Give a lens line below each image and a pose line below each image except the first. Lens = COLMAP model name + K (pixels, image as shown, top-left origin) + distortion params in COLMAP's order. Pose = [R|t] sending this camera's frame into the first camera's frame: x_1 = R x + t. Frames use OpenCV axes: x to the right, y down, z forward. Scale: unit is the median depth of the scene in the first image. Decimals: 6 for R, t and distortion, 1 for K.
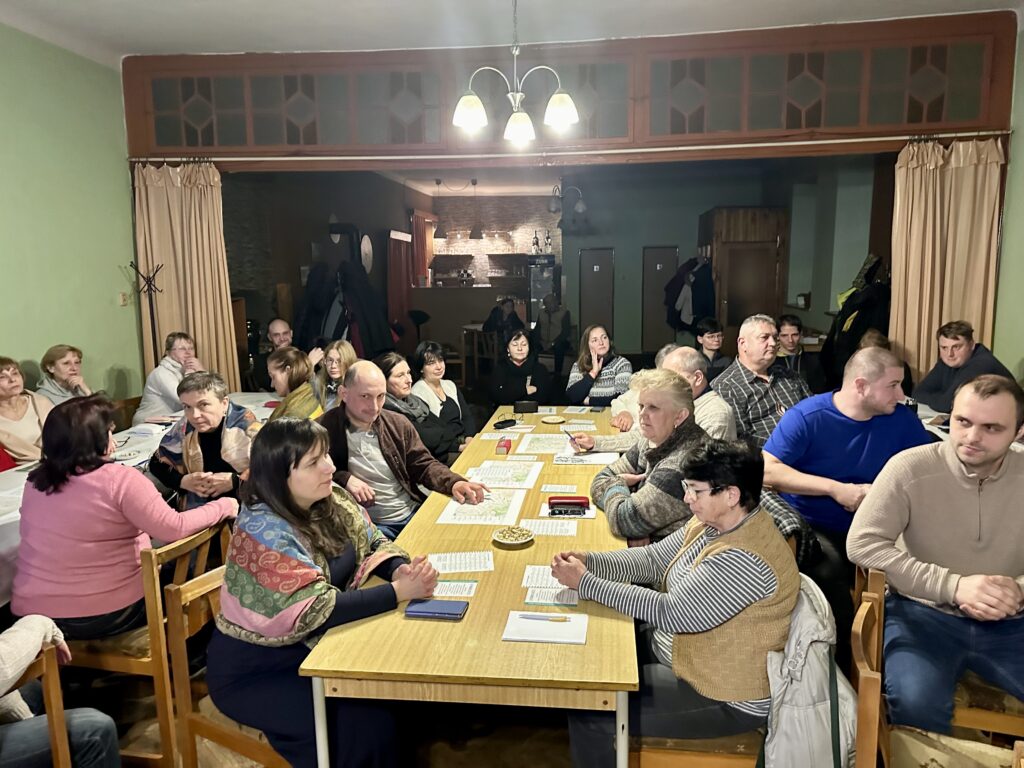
lens RADIAL K [[720.4, 0, 515.6], [0, 720.4, 389.9], [0, 0, 1]] dist [0.012032, -0.004921]
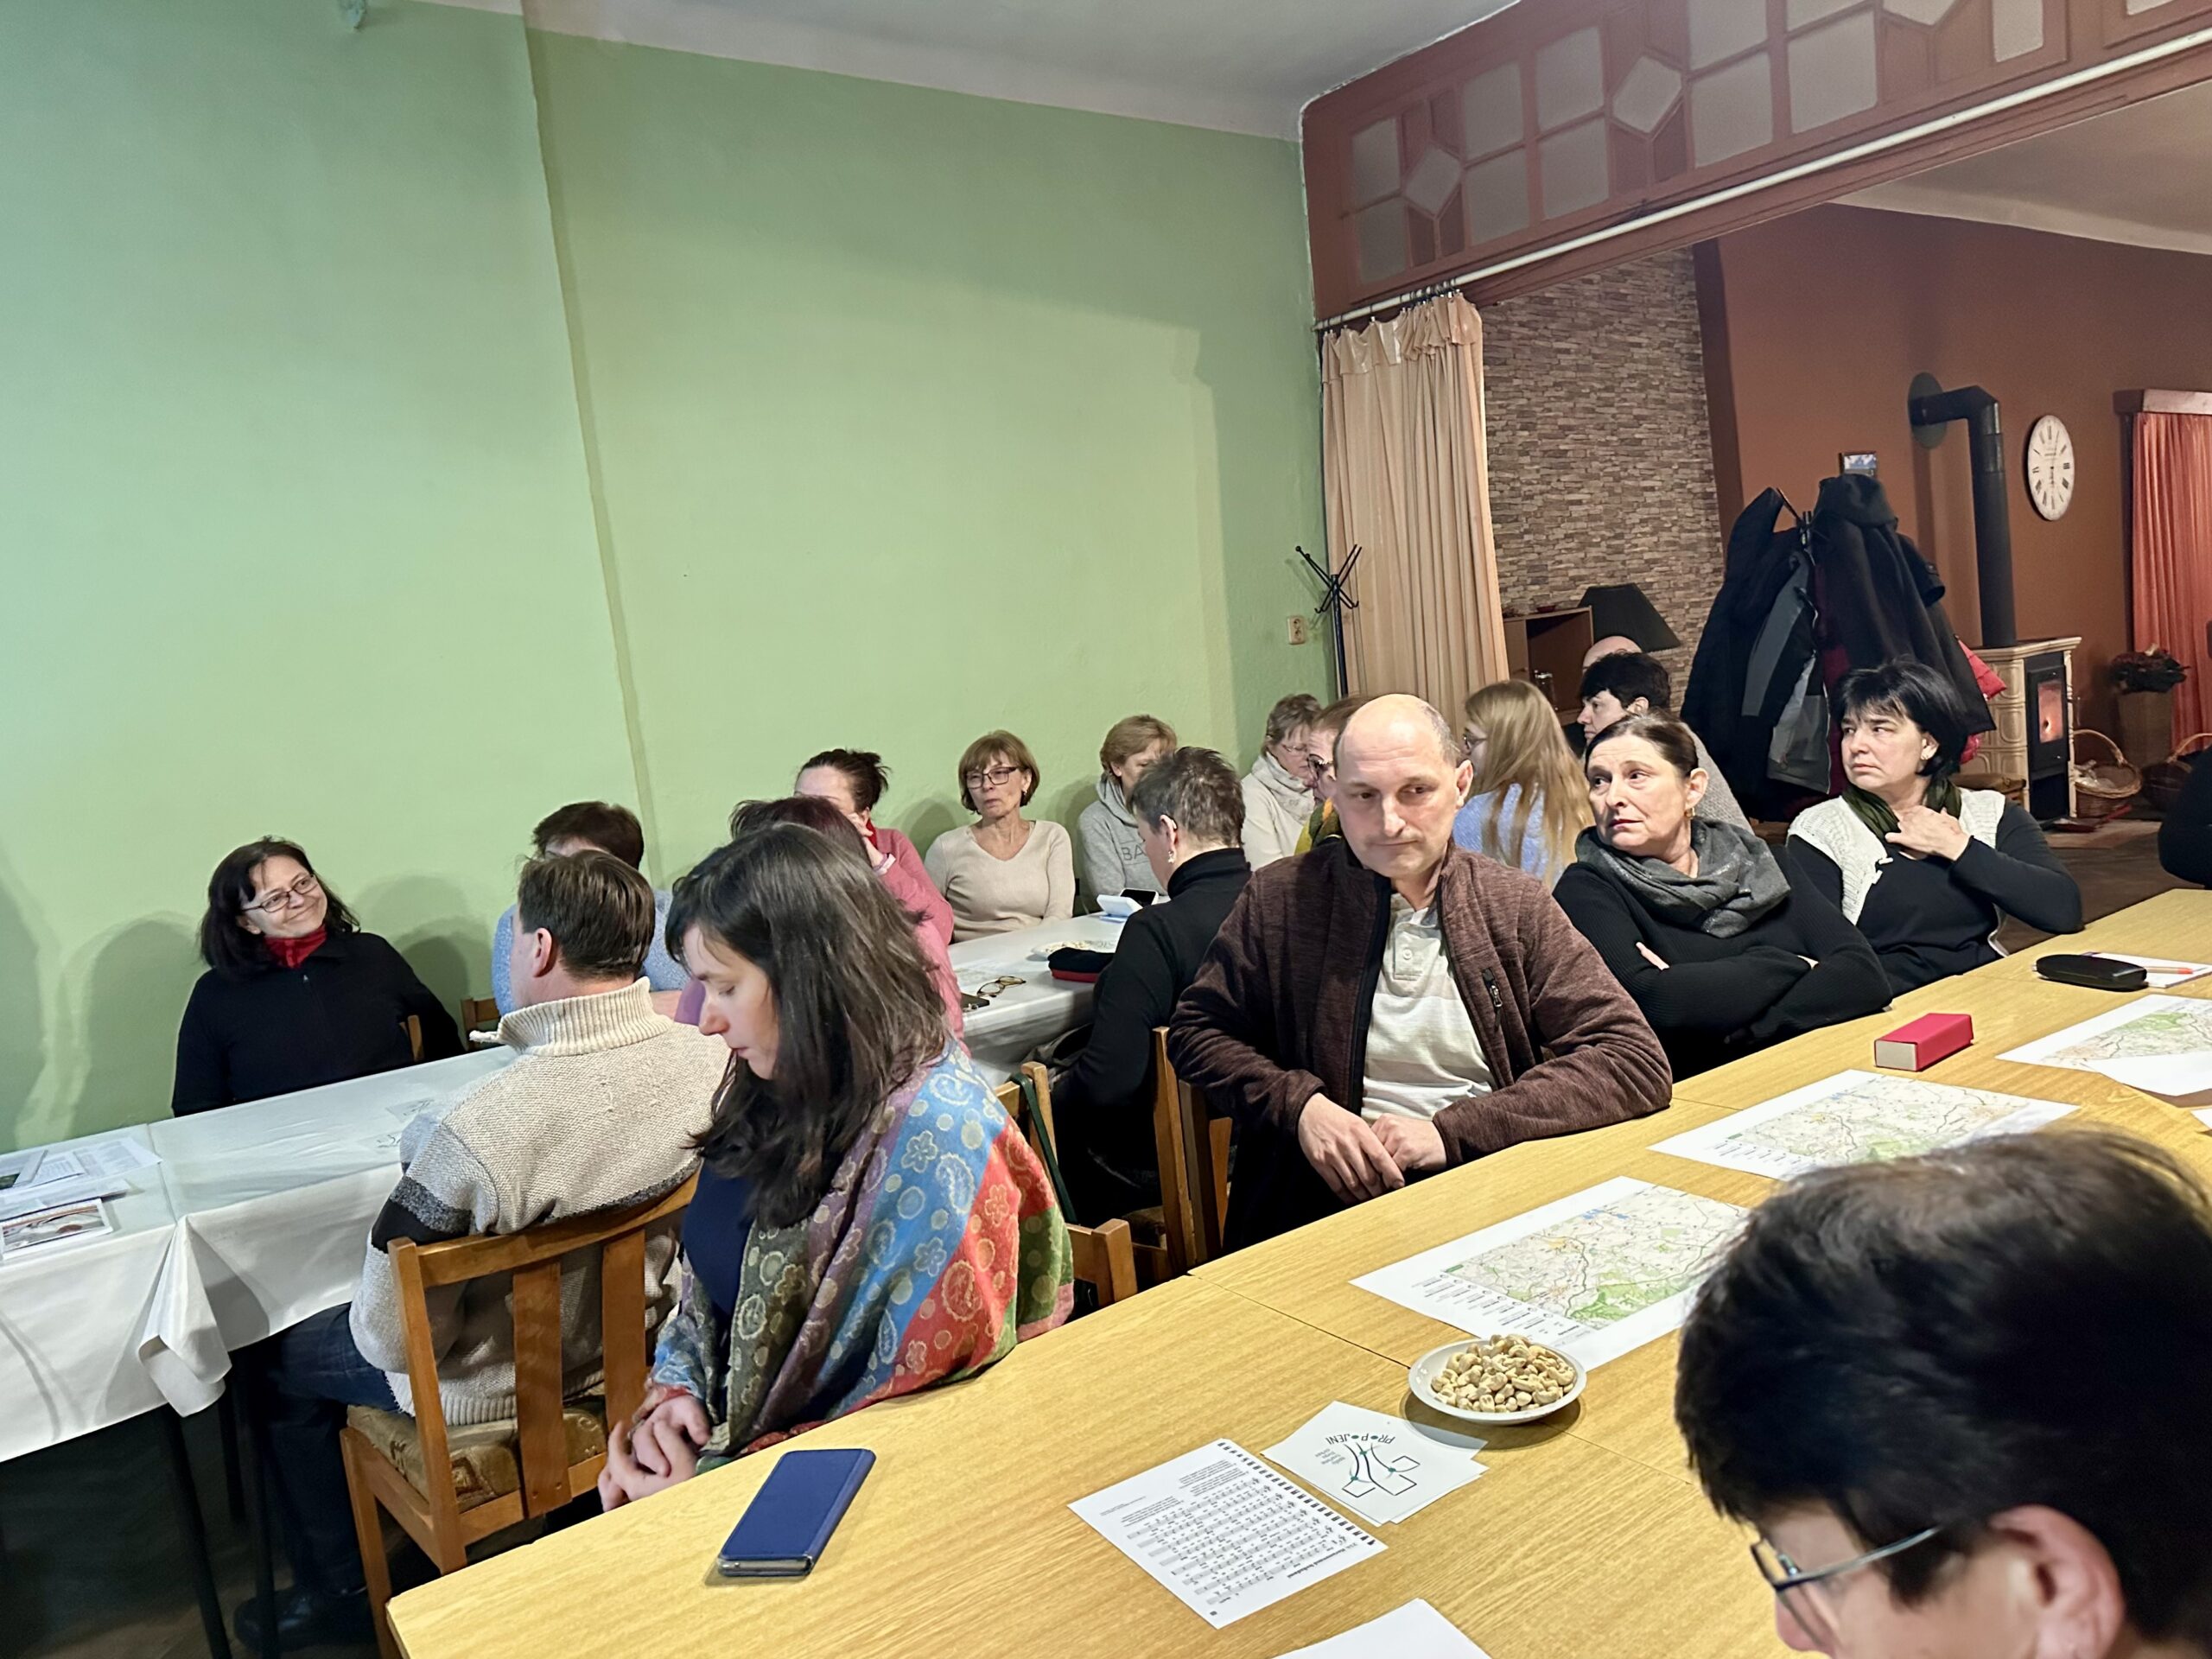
lens RADIAL K [[1556.2, 0, 1113.7], [0, 1556.2, 842.2], [0, 0, 1]] dist [0.012032, -0.004921]
pose [[0.669339, 0.018049, -0.742738, 0.128559], [-0.021288, 0.999760, 0.005110, 0.008465], [0.742652, 0.012391, 0.669563, 0.244332]]
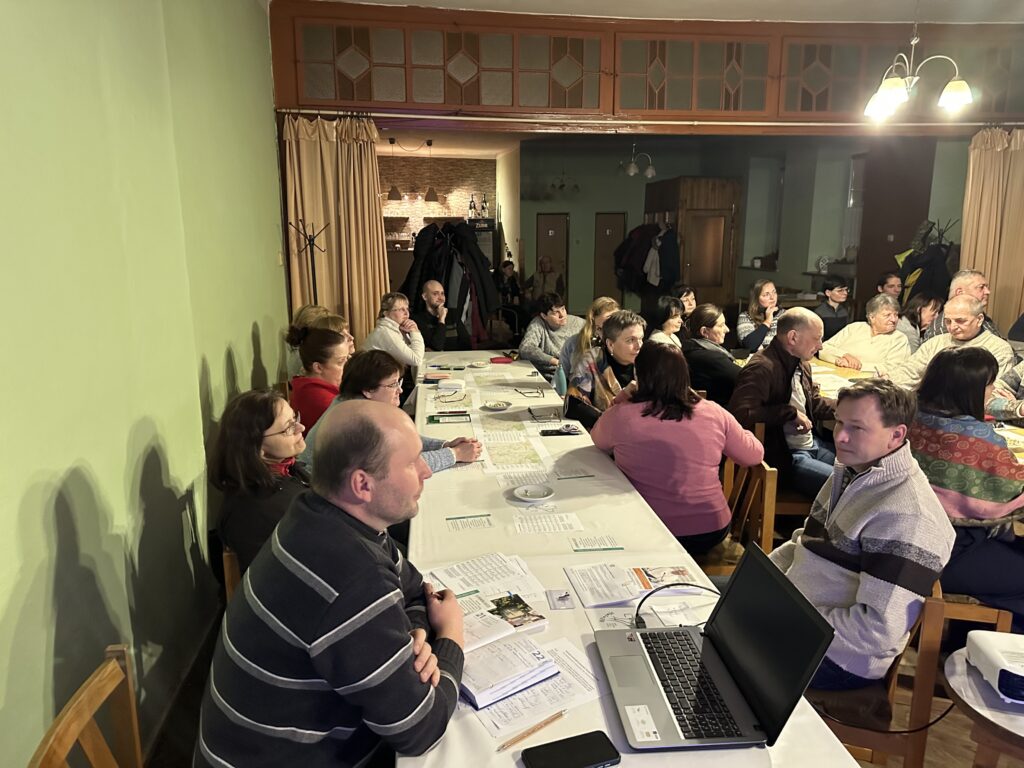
lens RADIAL K [[737.5, 0, 512.0], [0, 737.5, 384.0], [0, 0, 1]] dist [0.007033, -0.003003]
pose [[0.971128, -0.039011, 0.235347, -0.484568], [0.031297, 0.998846, 0.036428, 0.014775], [-0.236496, -0.028010, 0.971229, -0.024816]]
